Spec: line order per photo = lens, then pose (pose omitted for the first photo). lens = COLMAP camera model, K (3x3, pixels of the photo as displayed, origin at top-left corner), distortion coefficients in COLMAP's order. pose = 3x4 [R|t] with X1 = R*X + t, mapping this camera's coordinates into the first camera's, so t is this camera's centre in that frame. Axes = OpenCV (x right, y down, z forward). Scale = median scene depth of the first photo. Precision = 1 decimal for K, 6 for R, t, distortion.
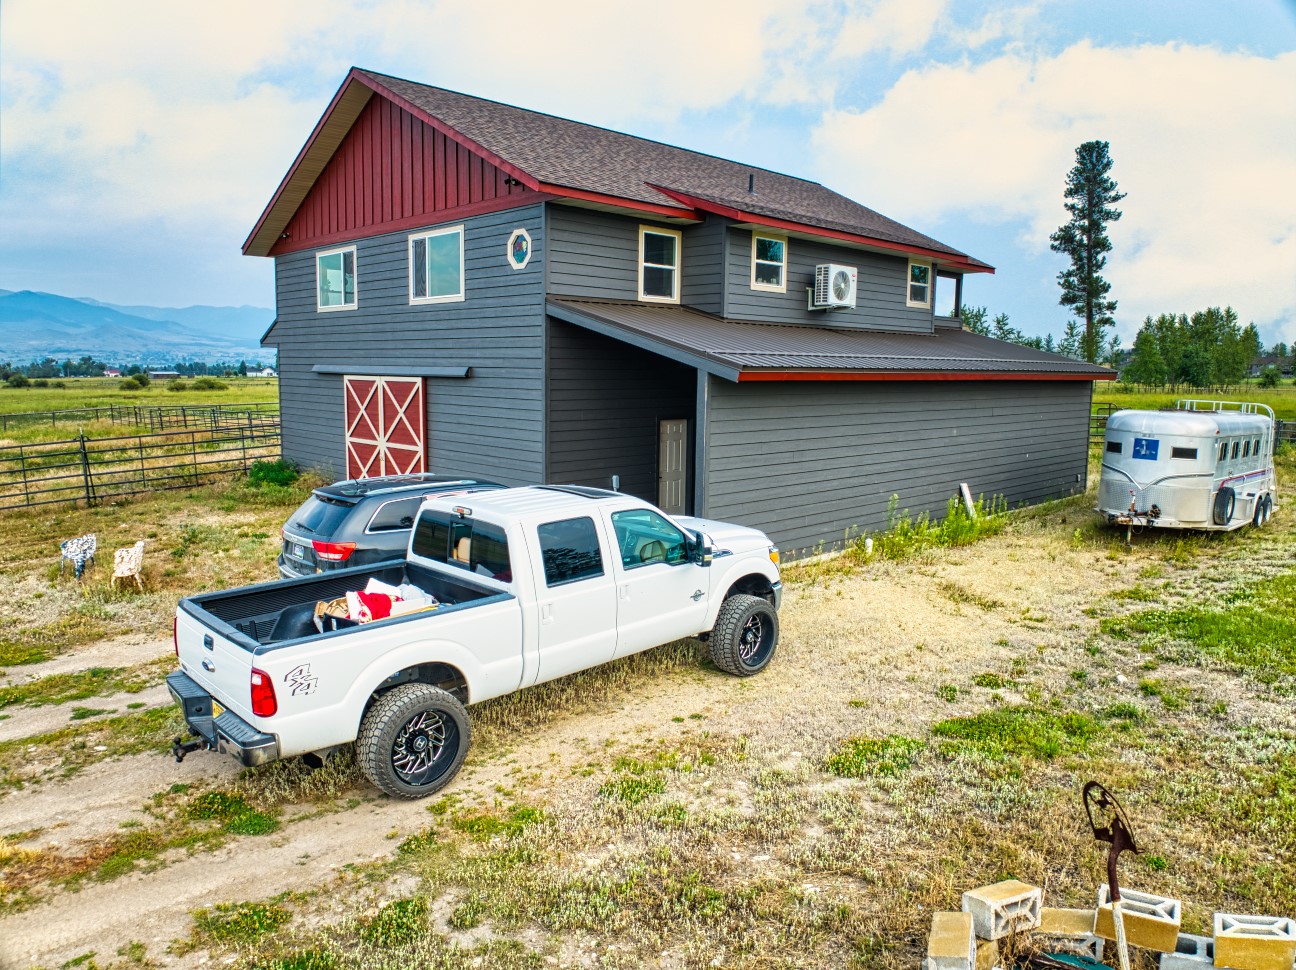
lens RADIAL K [[912.8, 0, 647.5], [0, 912.8, 482.5], [0, 0, 1]] dist [-0.056430, -0.009382]
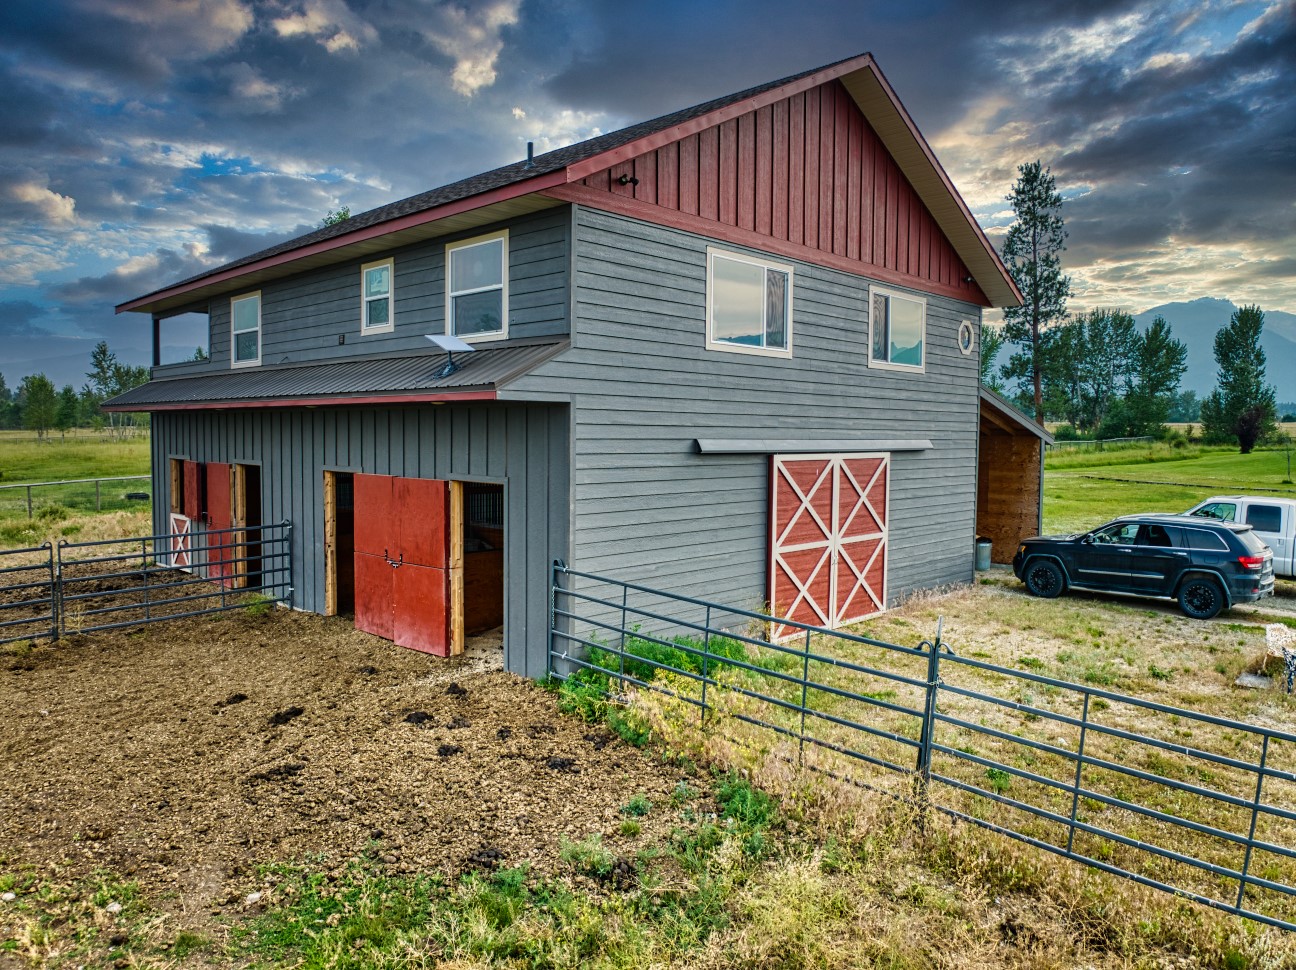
lens RADIAL K [[912.8, 0, 647.9], [0, 912.8, 482.8], [0, 0, 1]] dist [-0.056430, -0.009382]
pose [[-0.035154, -0.062316, 0.997437, -1.115162], [0.125360, 0.989896, 0.066263, -0.172721], [-0.991488, 0.127368, -0.026987, 1.251206]]
